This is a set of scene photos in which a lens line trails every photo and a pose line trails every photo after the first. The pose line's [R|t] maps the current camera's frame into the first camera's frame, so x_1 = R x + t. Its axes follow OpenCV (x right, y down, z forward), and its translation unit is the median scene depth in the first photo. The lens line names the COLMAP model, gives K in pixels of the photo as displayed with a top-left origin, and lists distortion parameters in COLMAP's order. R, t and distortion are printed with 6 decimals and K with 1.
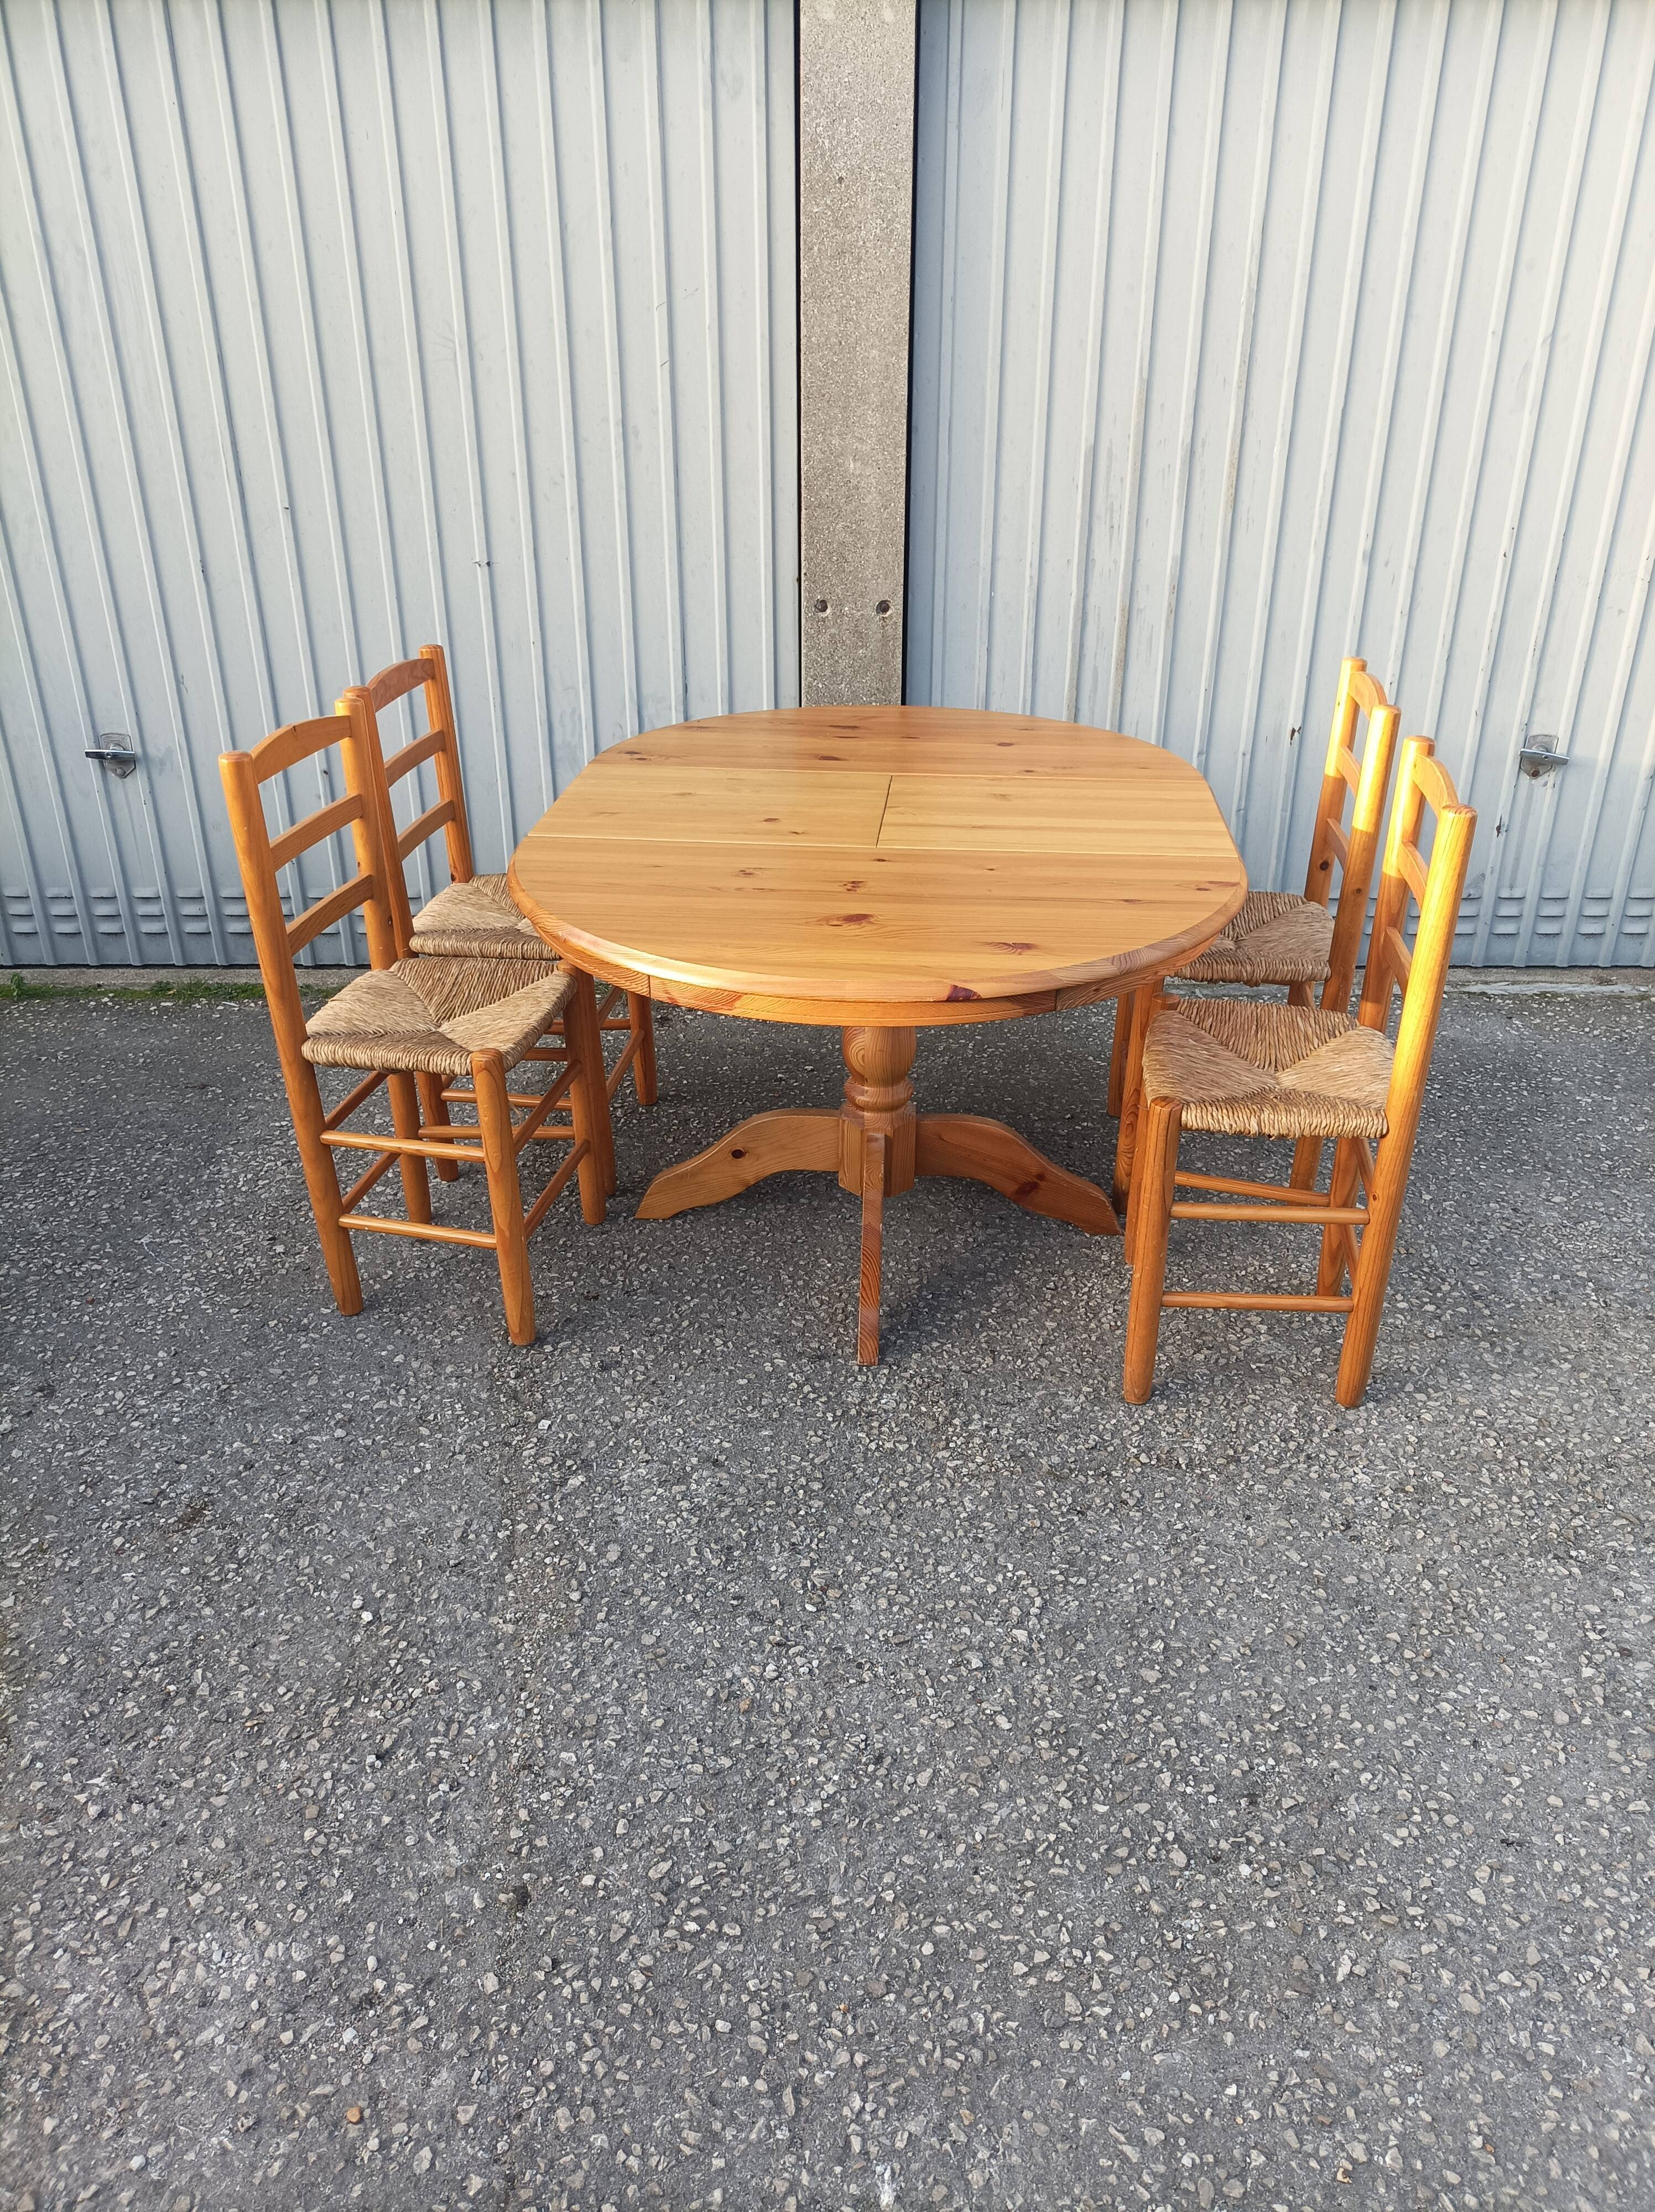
lens RADIAL K [[1632.2, 0, 828.9], [0, 1632.2, 1116.4], [0, 0, 1]] dist [0.026652, -0.015796]
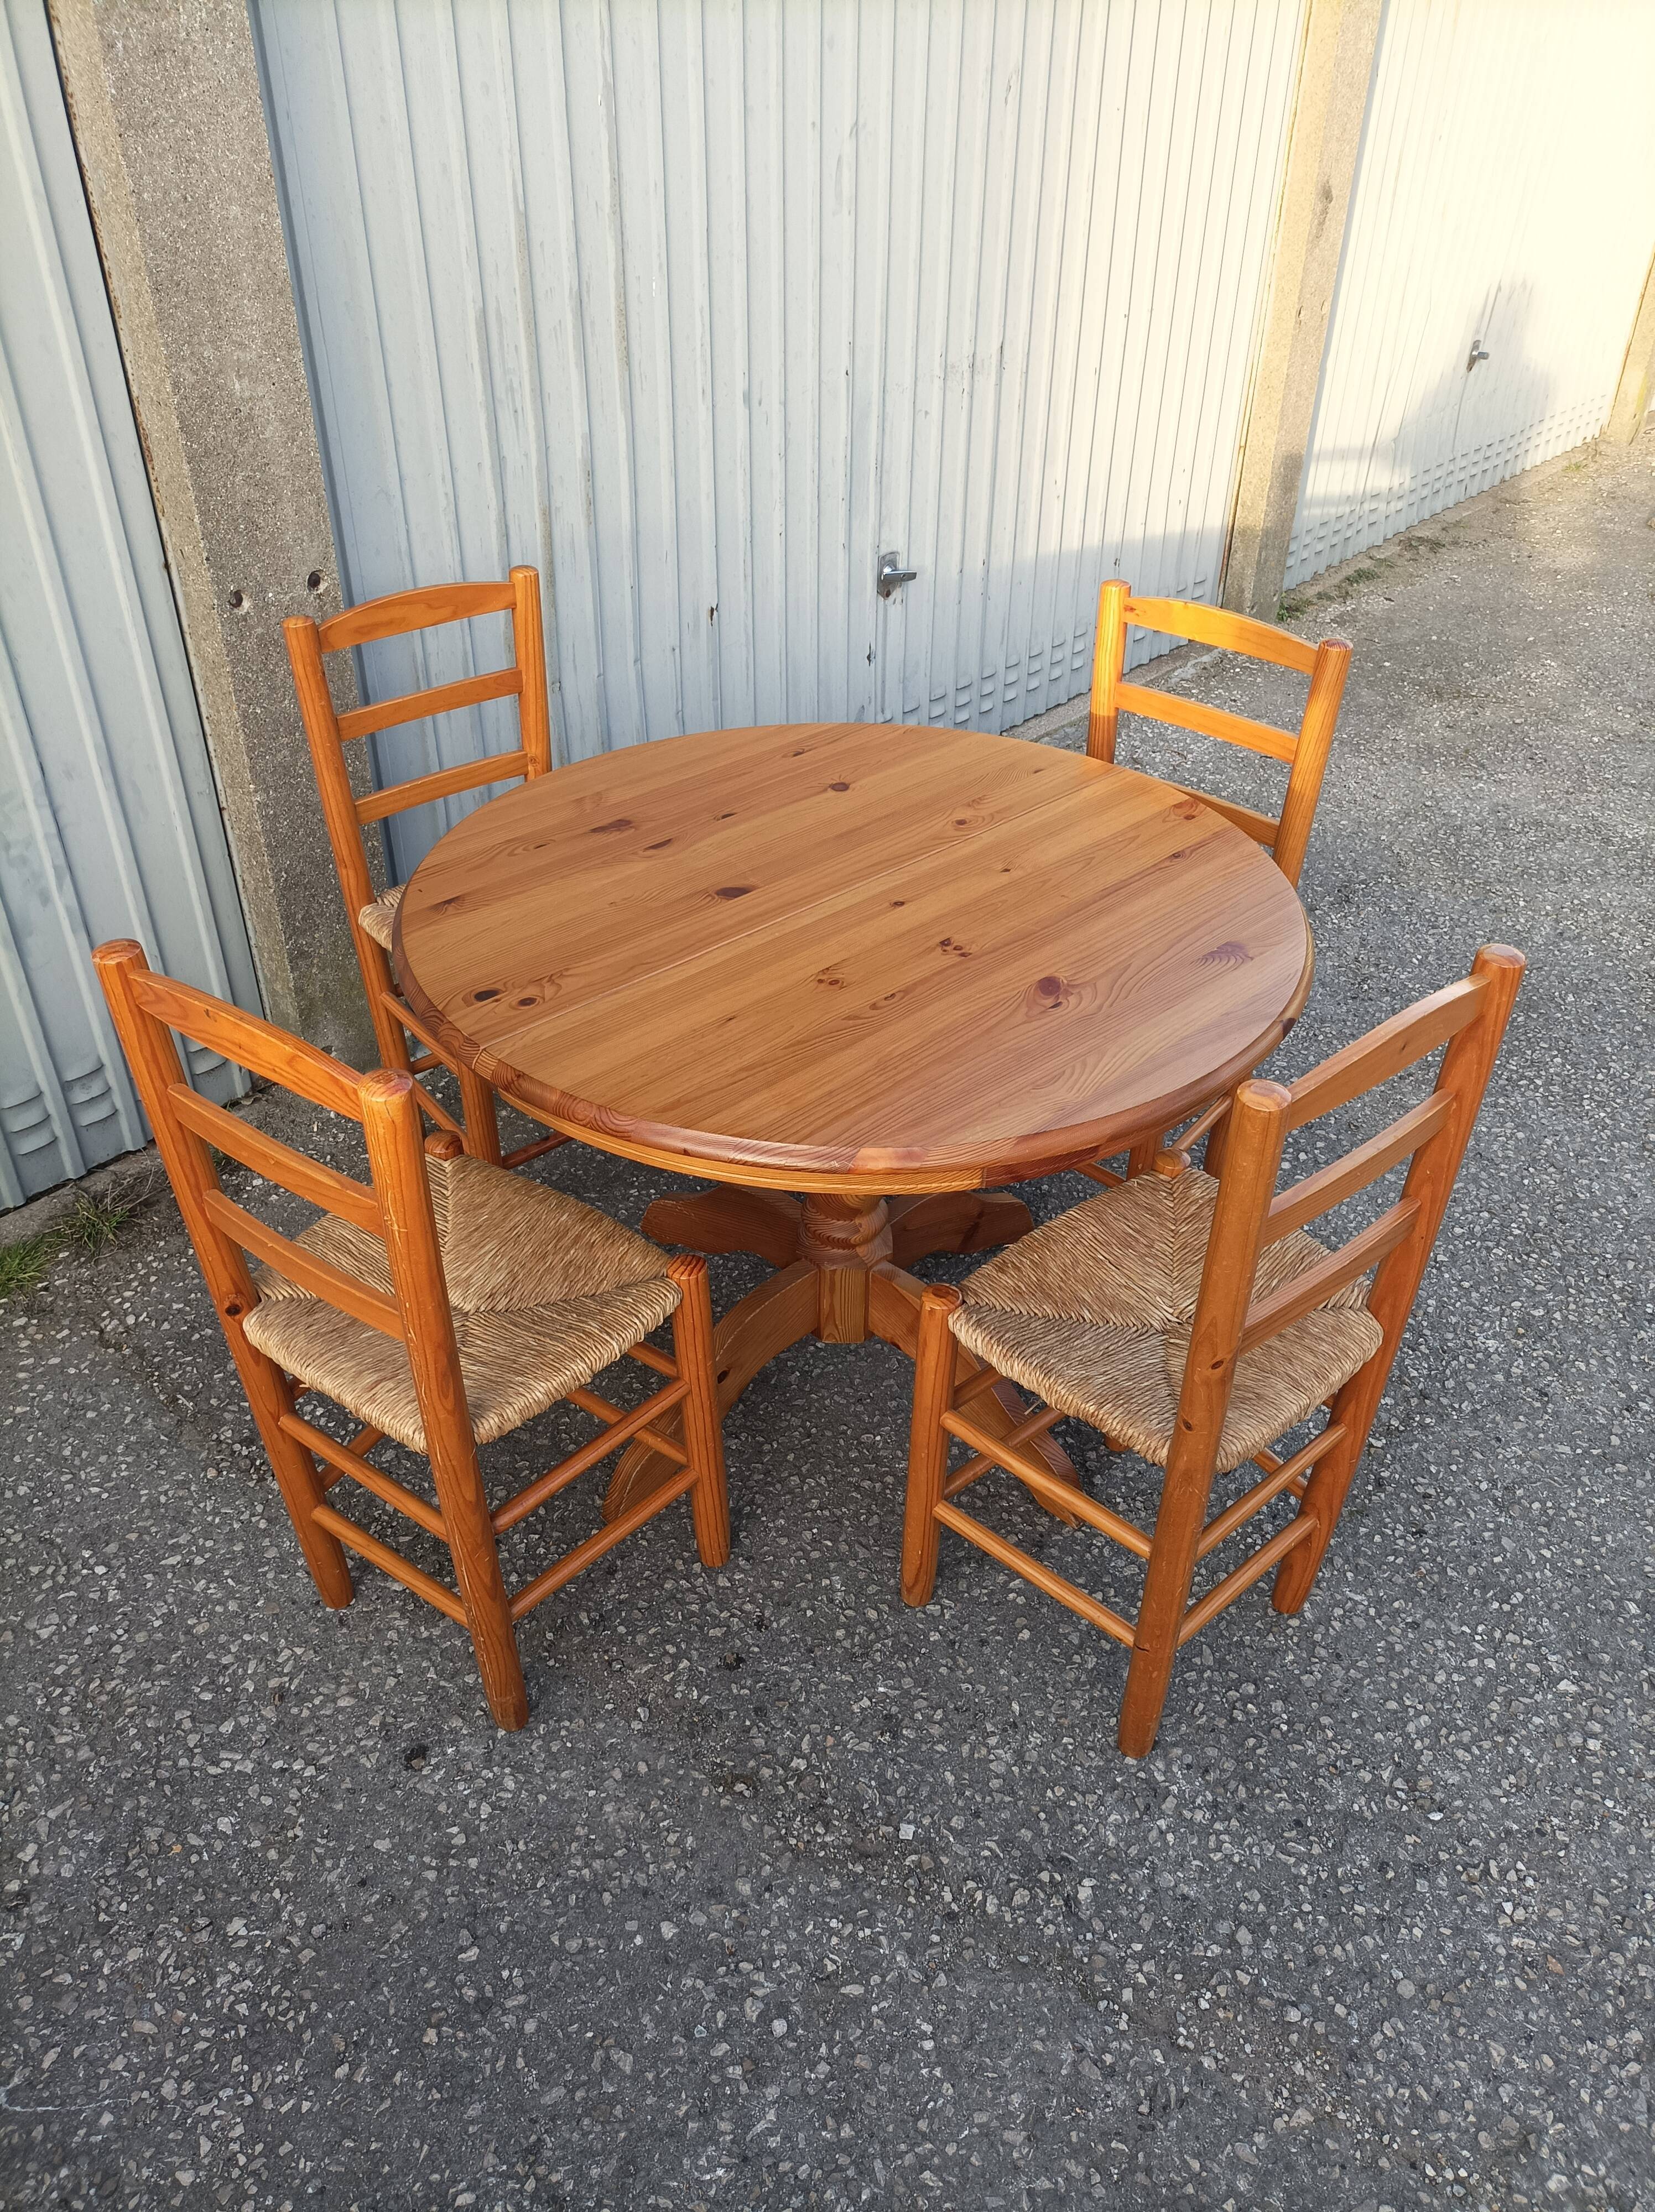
lens RADIAL K [[1632.2, 0, 829.9], [0, 1632.2, 1112.9], [0, 0, 1]] dist [0.026652, -0.015796]
pose [[0.657529, -0.428514, 0.619703, -0.484125], [0.330321, 0.903203, 0.274066, -0.305366], [-0.677159, 0.024494, 0.735429, 0.458927]]
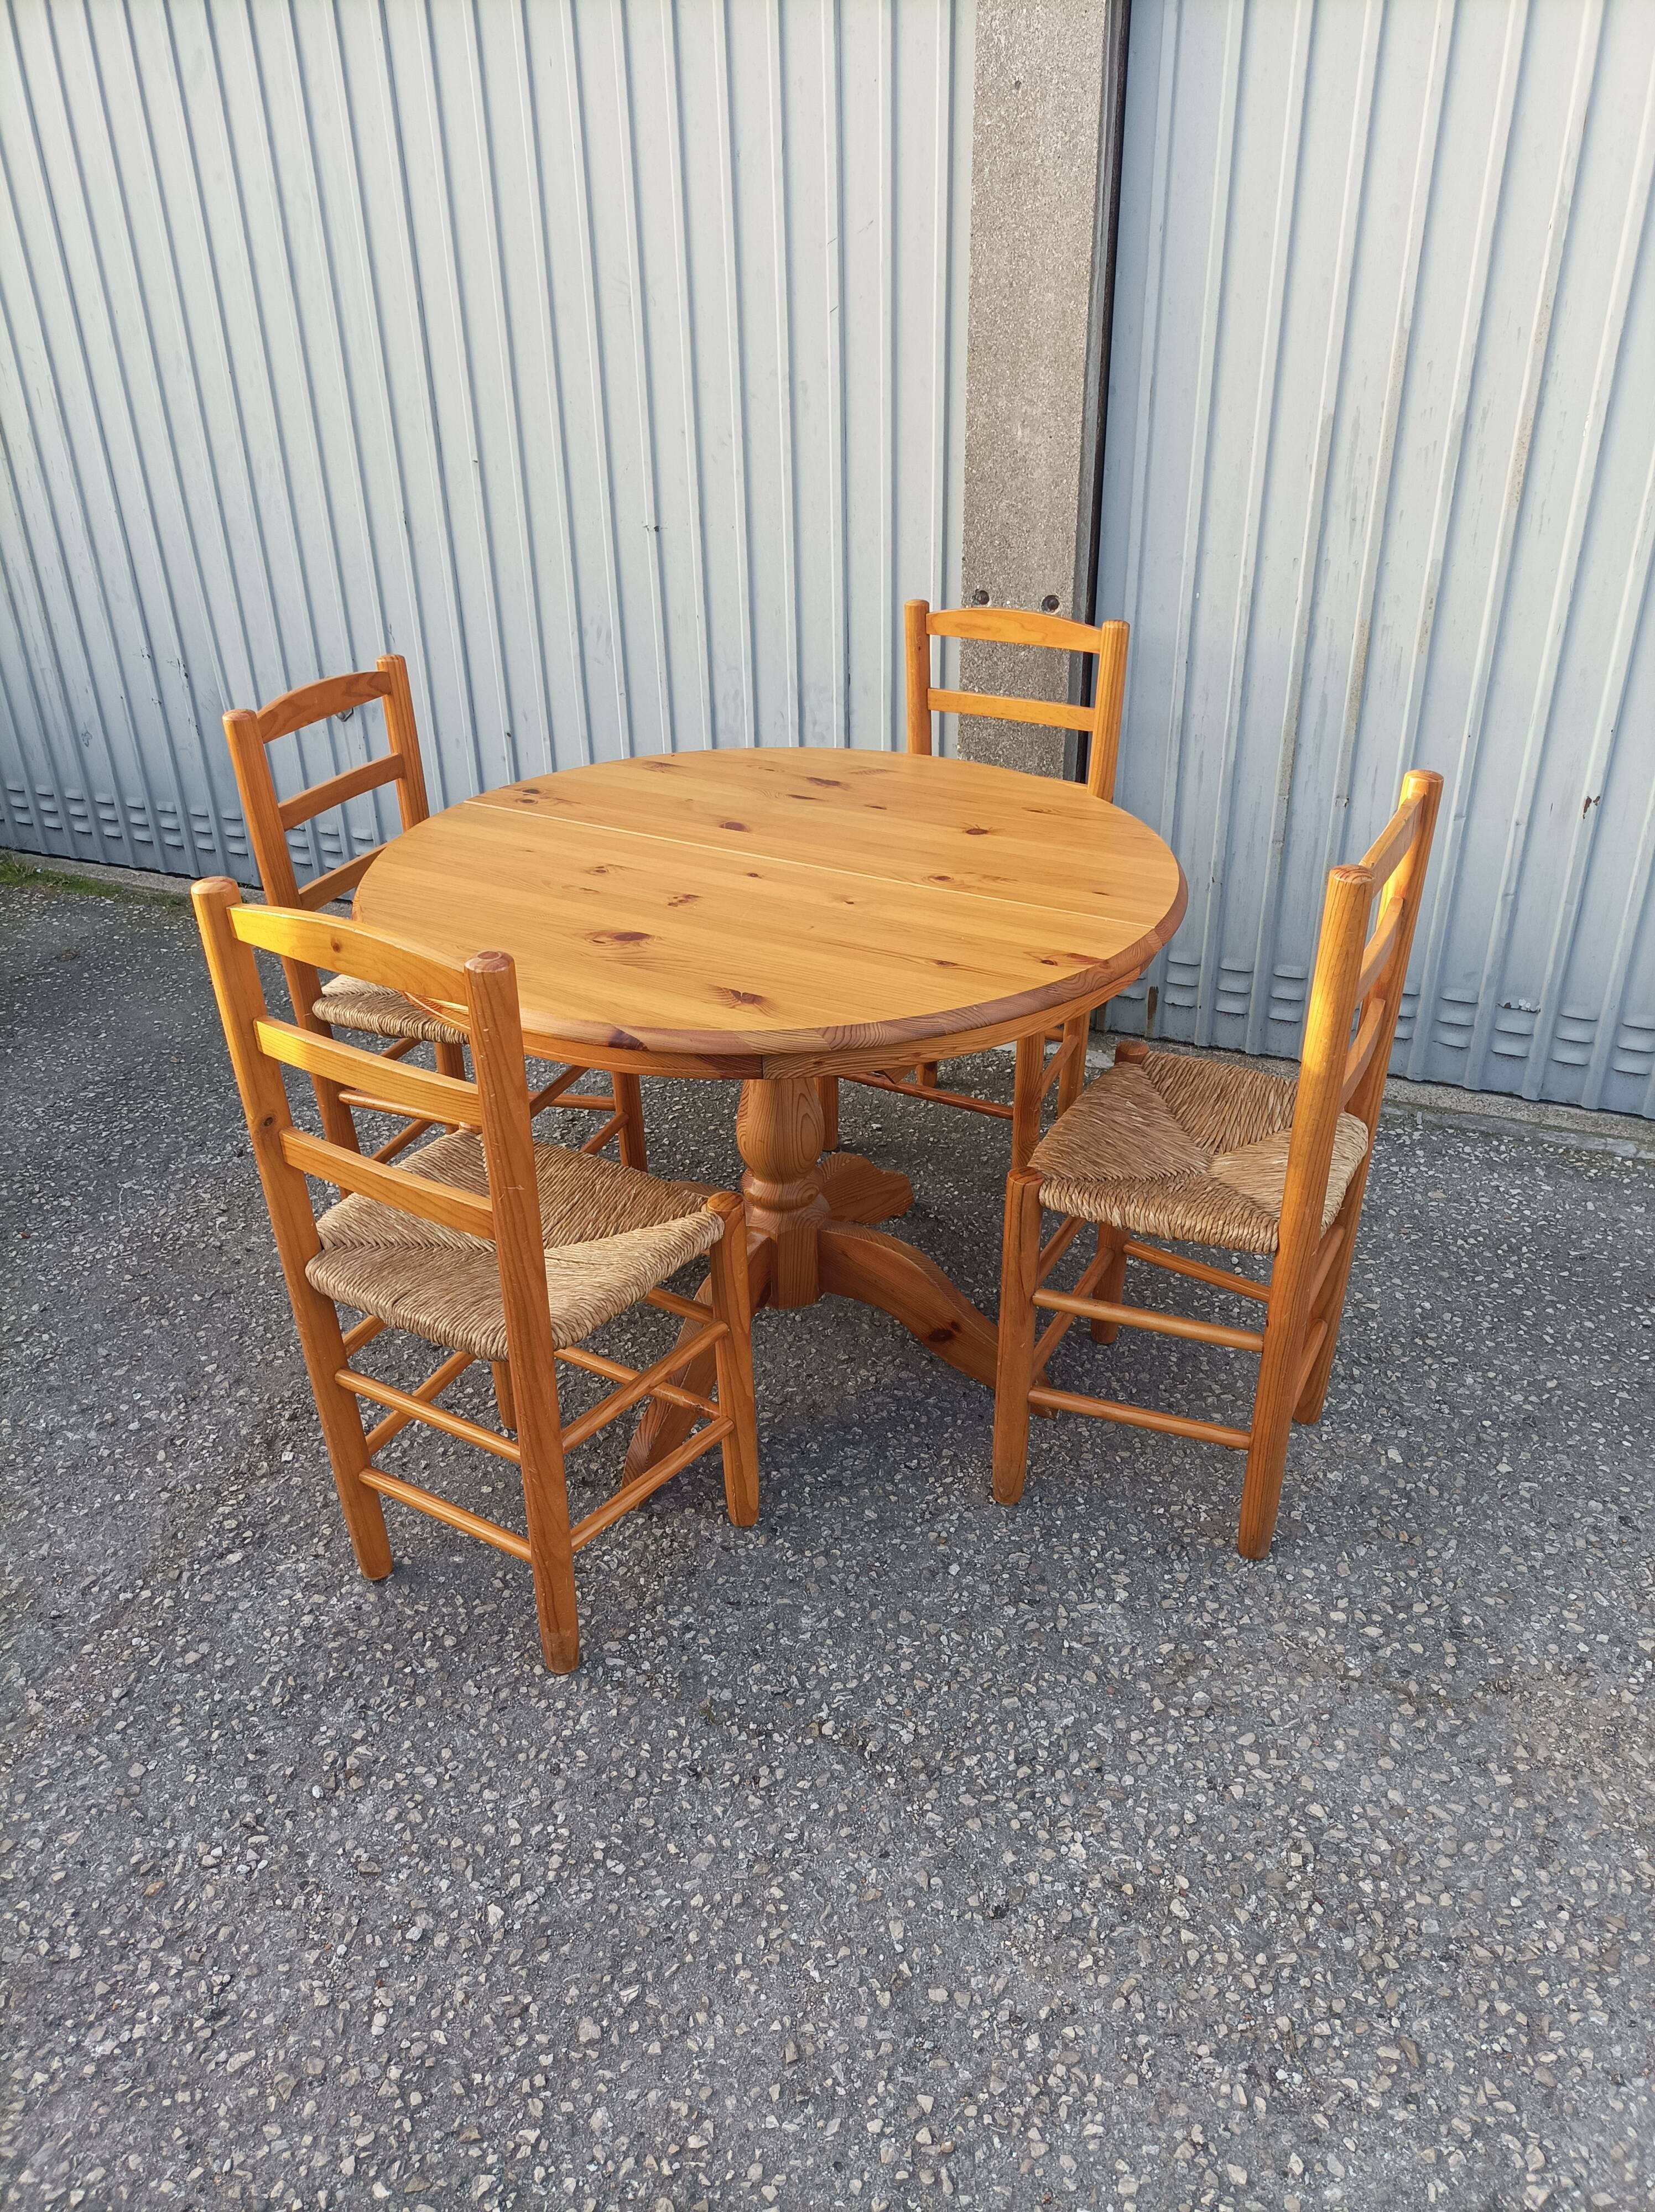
lens RADIAL K [[1632.2, 0, 830.6], [0, 1632.2, 1115.1], [0, 0, 1]] dist [0.026652, -0.015796]
pose [[0.910945, 0.181357, -0.370526, 0.392989], [-0.169395, 0.983410, 0.064880, -0.120150], [0.376145, 0.003663, 0.926553, 0.245197]]
